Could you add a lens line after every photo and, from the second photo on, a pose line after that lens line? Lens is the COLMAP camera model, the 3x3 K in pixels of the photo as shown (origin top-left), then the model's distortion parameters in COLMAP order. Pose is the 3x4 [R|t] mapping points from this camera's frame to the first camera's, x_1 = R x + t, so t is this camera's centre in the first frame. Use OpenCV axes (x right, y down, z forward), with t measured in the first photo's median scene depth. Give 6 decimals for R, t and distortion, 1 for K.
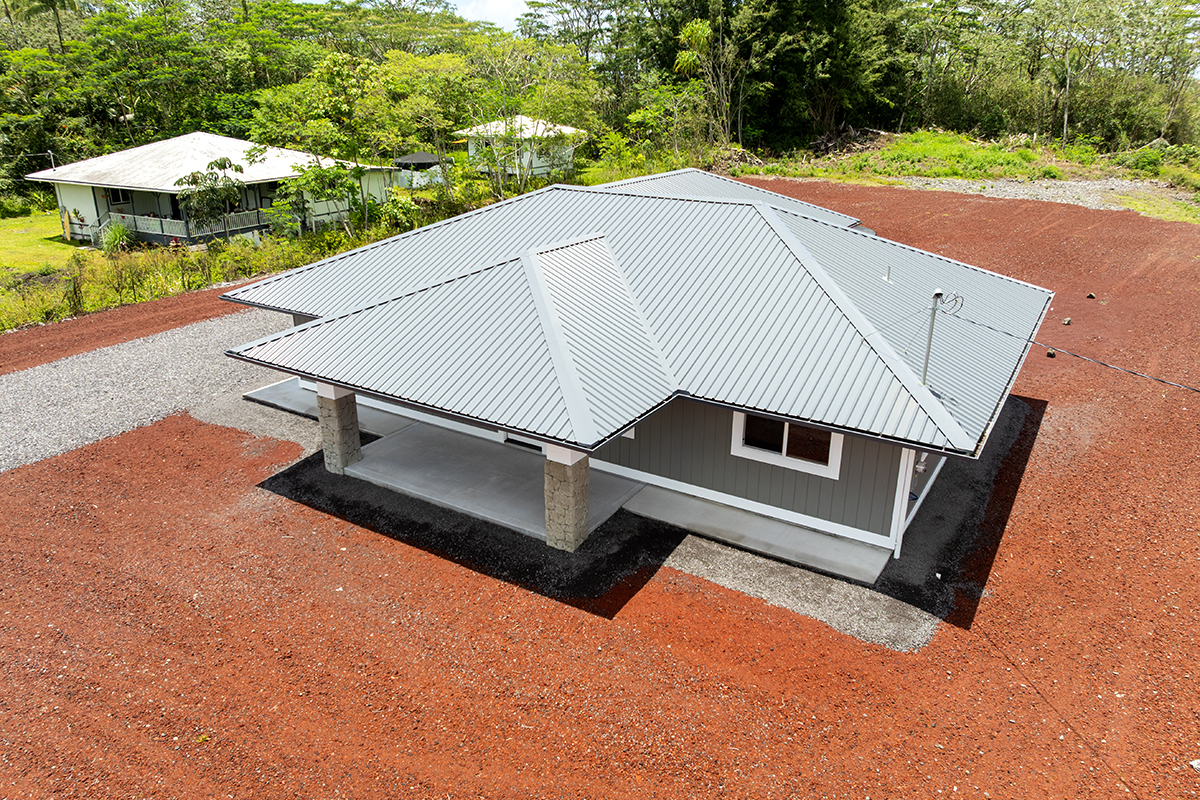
lens RADIAL K [[842.3, 0, 586.3], [0, 842.3, 398.9], [0, 0, 1]] dist [0.001847, 0.001509]
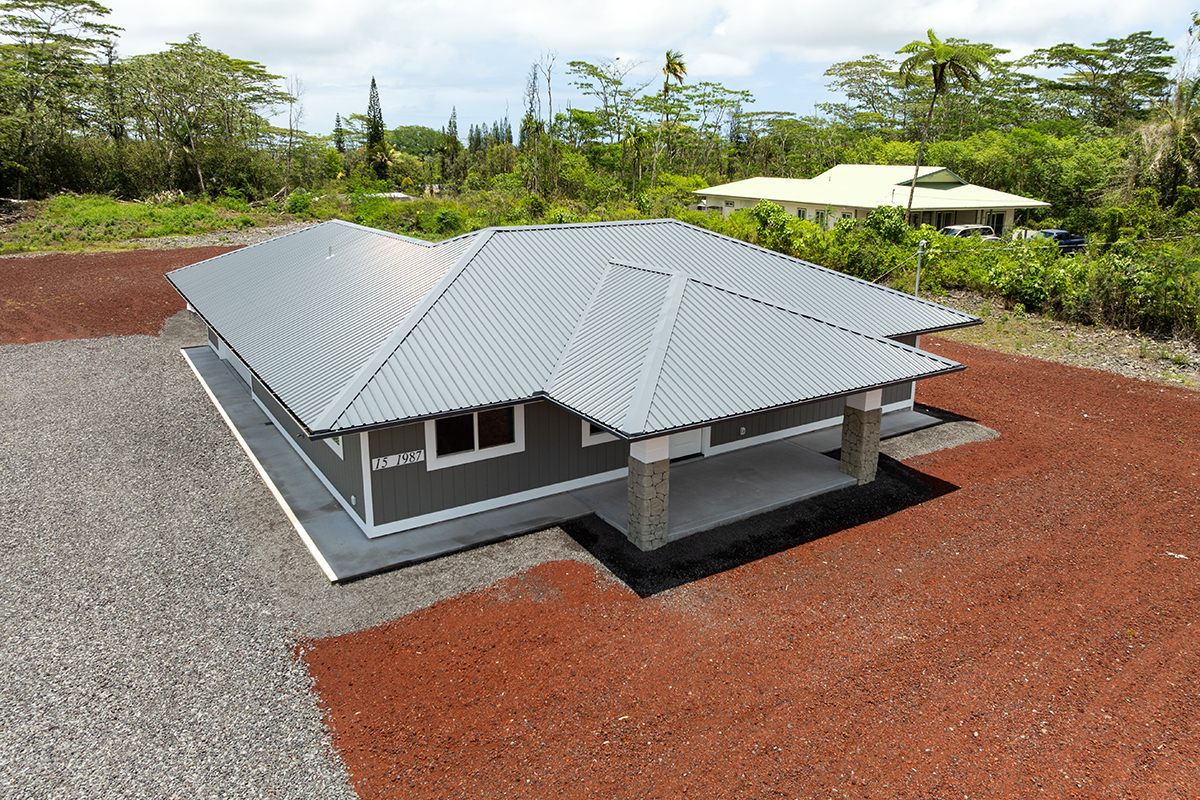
lens RADIAL K [[842.3, 0, 586.3], [0, 842.3, 398.9], [0, 0, 1]] dist [0.001847, 0.001509]
pose [[0.437178, -0.301735, 0.847249, -1.081905], [0.305419, 0.935868, 0.175700, -0.254904], [-0.845928, 0.181953, 0.501297, 0.583334]]
